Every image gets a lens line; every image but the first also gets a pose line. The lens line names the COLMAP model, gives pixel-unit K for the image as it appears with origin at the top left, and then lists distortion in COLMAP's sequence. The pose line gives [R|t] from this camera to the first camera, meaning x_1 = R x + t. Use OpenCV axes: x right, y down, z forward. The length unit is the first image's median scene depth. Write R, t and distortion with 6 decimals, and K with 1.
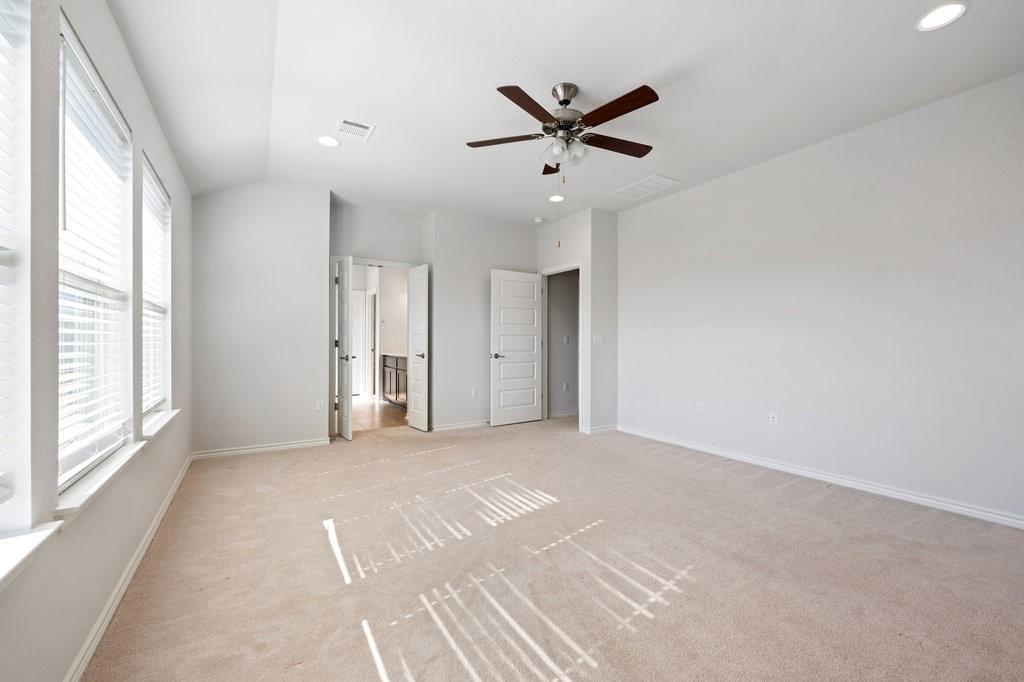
lens RADIAL K [[416.2, 0, 512.0], [0, 416.2, 341.0], [0, 0, 1]] dist [-0.000764, -0.000281]
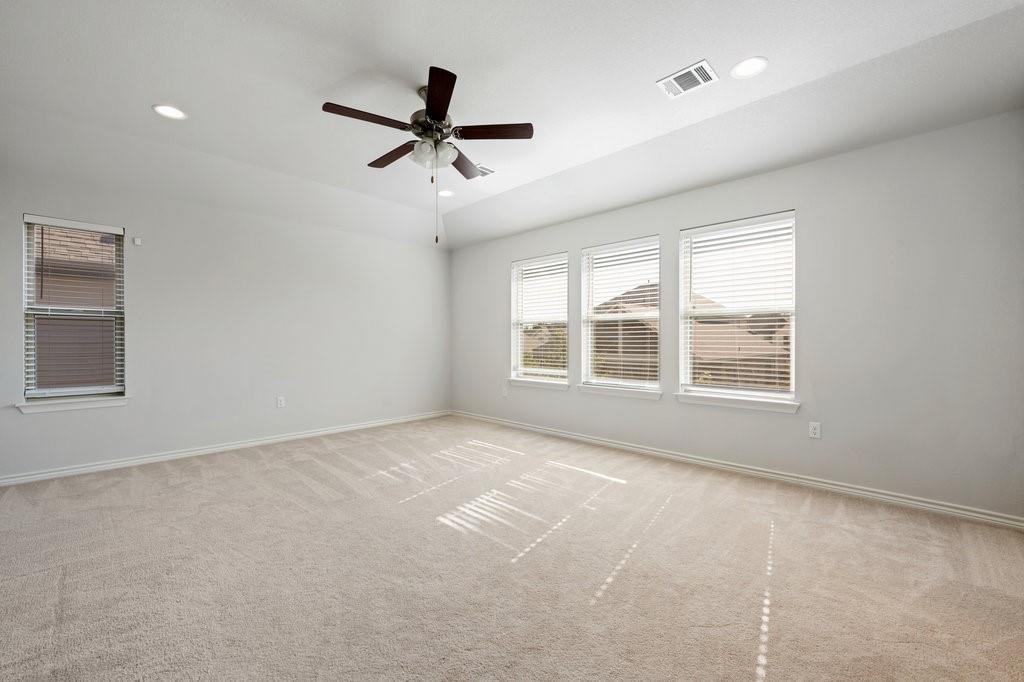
lens RADIAL K [[407.1, 0, 510.1], [0, 407.1, 341.0], [0, 0, 1]] dist [0.000509, 0.000024]
pose [[-0.972207, -0.003795, -0.234091, 0.164493], [-0.002165, 0.999972, -0.007219, 0.010760], [0.234112, -0.006511, -0.972188, 1.875265]]
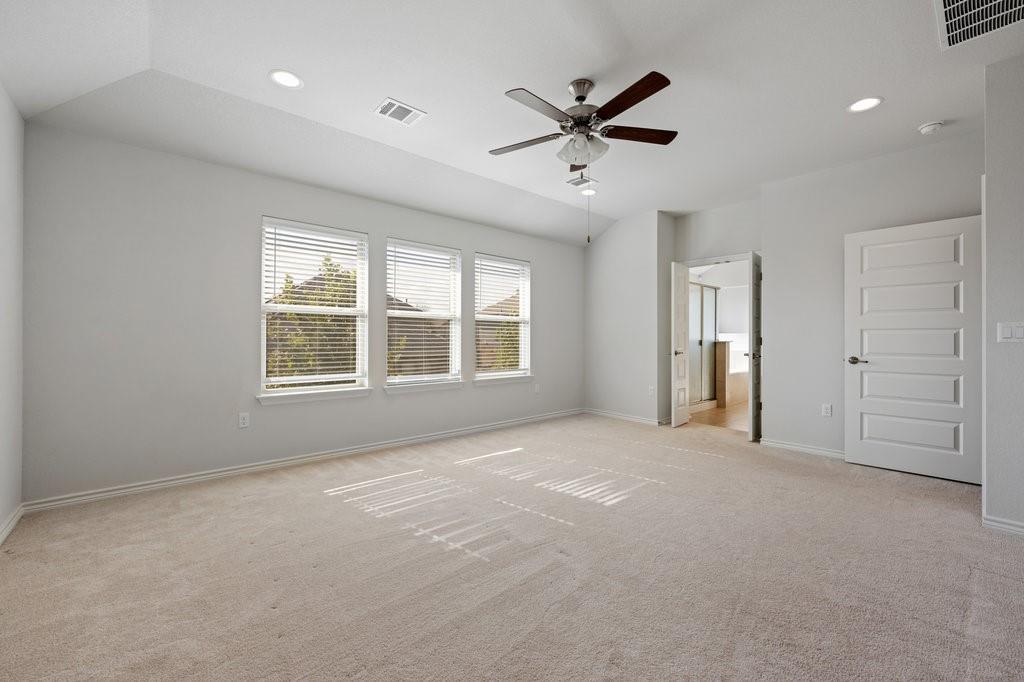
lens RADIAL K [[407.1, 0, 510.1], [0, 407.1, 341.0], [0, 0, 1]] dist [0.000509, 0.000024]
pose [[0.148260, 0.004490, -0.988938, 0.996666], [0.000194, 0.999990, 0.004570, 0.002049], [0.988948, -0.000870, 0.148257, 0.637337]]
